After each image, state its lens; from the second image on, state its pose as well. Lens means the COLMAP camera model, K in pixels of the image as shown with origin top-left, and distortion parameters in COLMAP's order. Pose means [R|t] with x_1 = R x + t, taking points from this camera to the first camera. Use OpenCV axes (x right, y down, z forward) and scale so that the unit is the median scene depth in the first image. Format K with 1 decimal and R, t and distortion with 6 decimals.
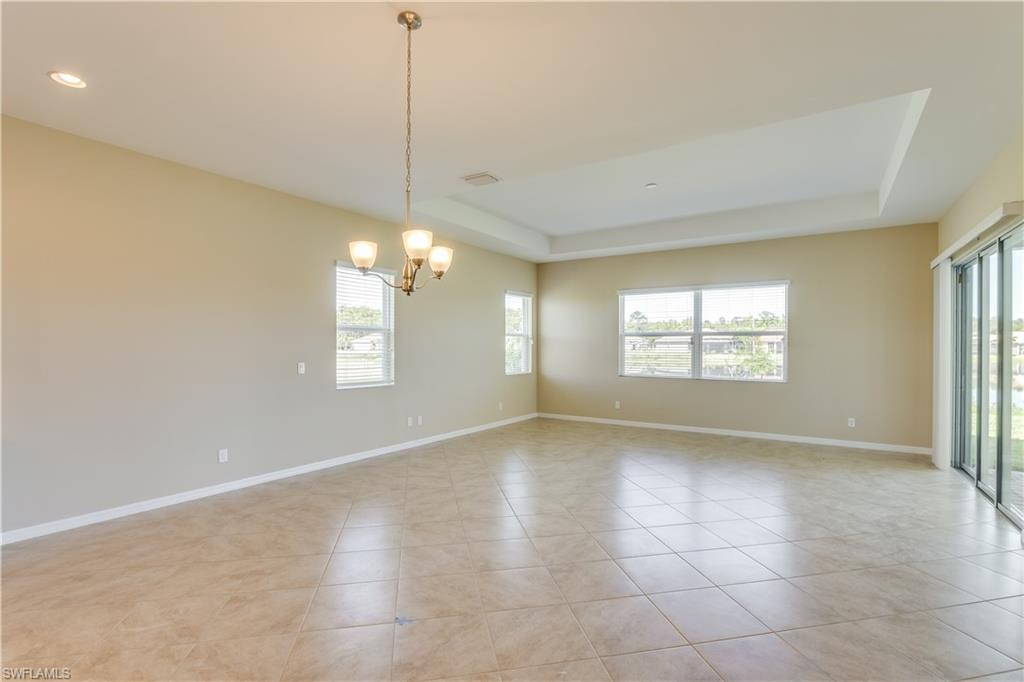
lens RADIAL K [[477.1, 0, 515.6], [0, 477.1, 350.4], [0, 0, 1]] dist [-0.010810, 0.001491]
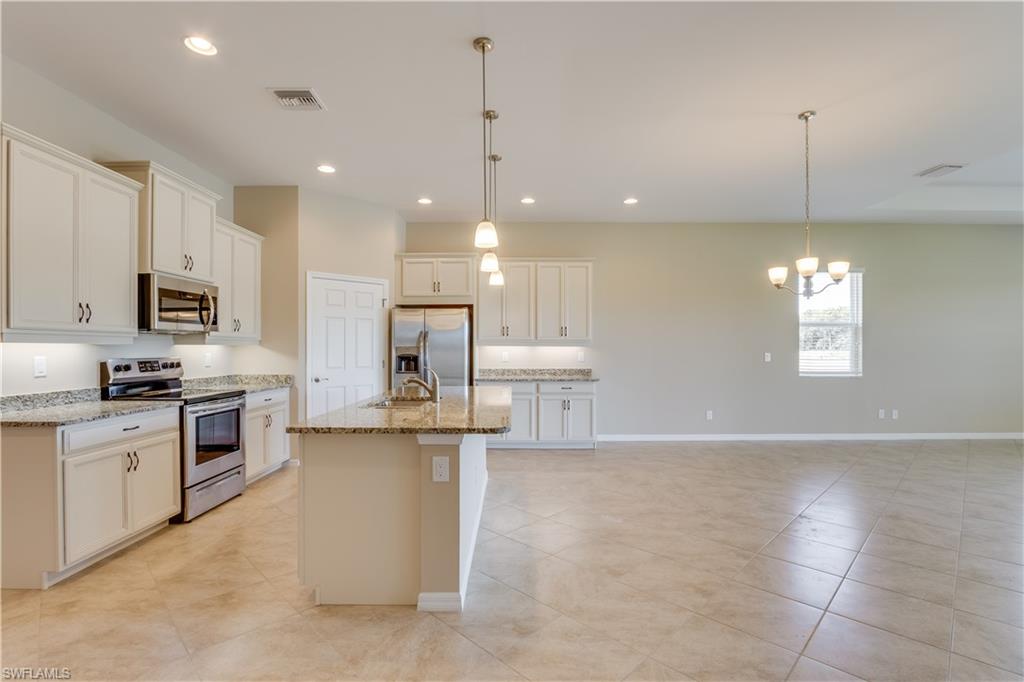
lens RADIAL K [[477.1, 0, 512.4], [0, 477.1, 347.5], [0, 0, 1]] dist [-0.010810, 0.001491]
pose [[0.556904, -0.002071, -0.830574, 0.169043], [-0.005593, 0.999965, -0.006244, 0.017834], [0.830558, 0.008123, 0.556873, -0.203915]]
